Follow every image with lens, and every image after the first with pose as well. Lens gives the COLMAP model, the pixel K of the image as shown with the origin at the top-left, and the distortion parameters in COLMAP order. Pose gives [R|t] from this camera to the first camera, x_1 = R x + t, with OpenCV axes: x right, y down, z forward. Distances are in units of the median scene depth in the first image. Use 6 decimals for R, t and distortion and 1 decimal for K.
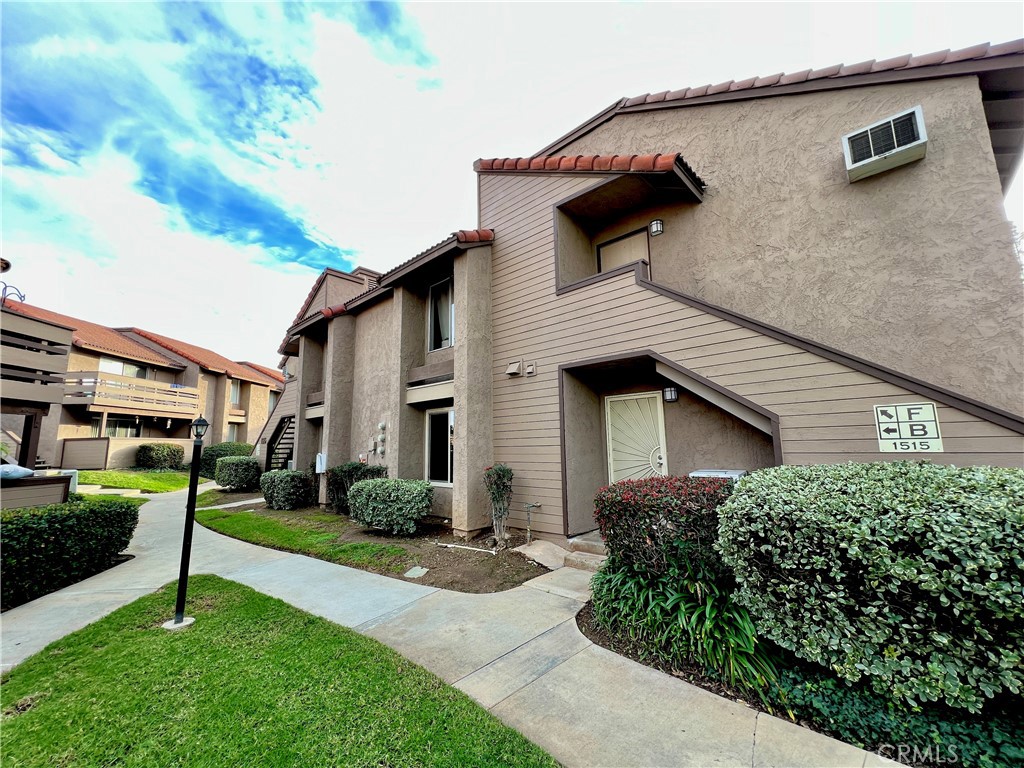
lens RADIAL K [[414.8, 0, 512.5], [0, 414.8, 384.6], [0, 0, 1]] dist [-0.001569, 0.000141]
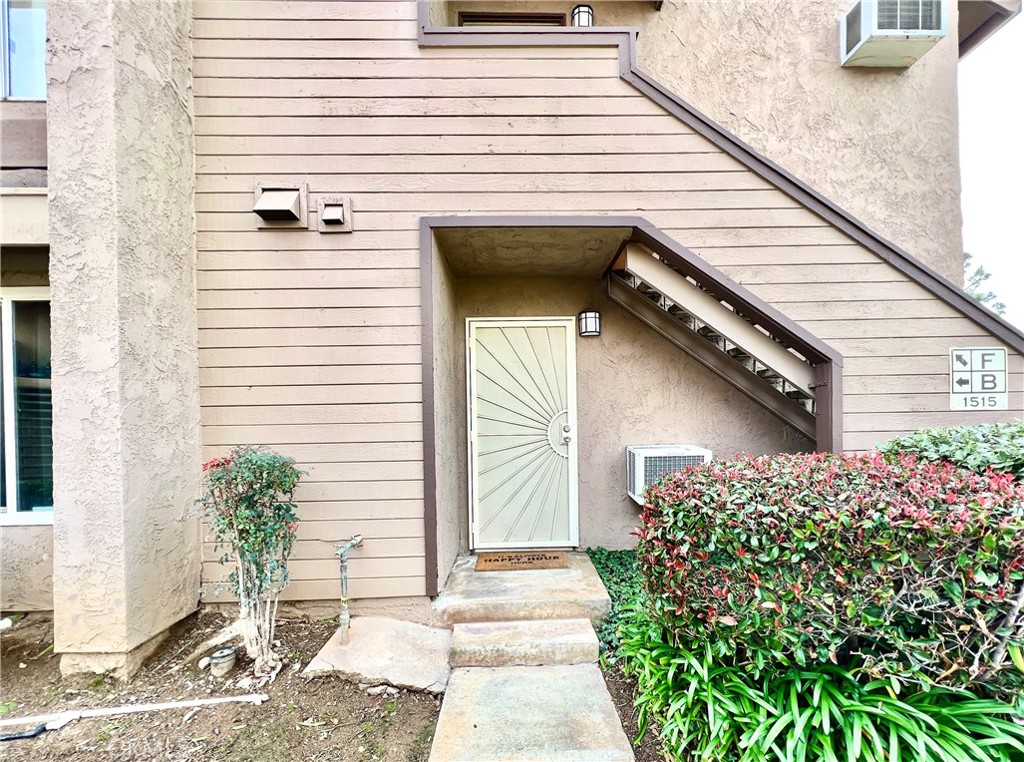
lens RADIAL K [[414.8, 0, 467.6], [0, 414.8, 430.6], [0, 0, 1]] dist [-0.001569, 0.000141]
pose [[0.713713, 0.000186, 0.700438, -0.177522], [-0.098391, 0.990111, 0.099993, 0.143309], [-0.693493, -0.140284, 0.706674, 0.728928]]
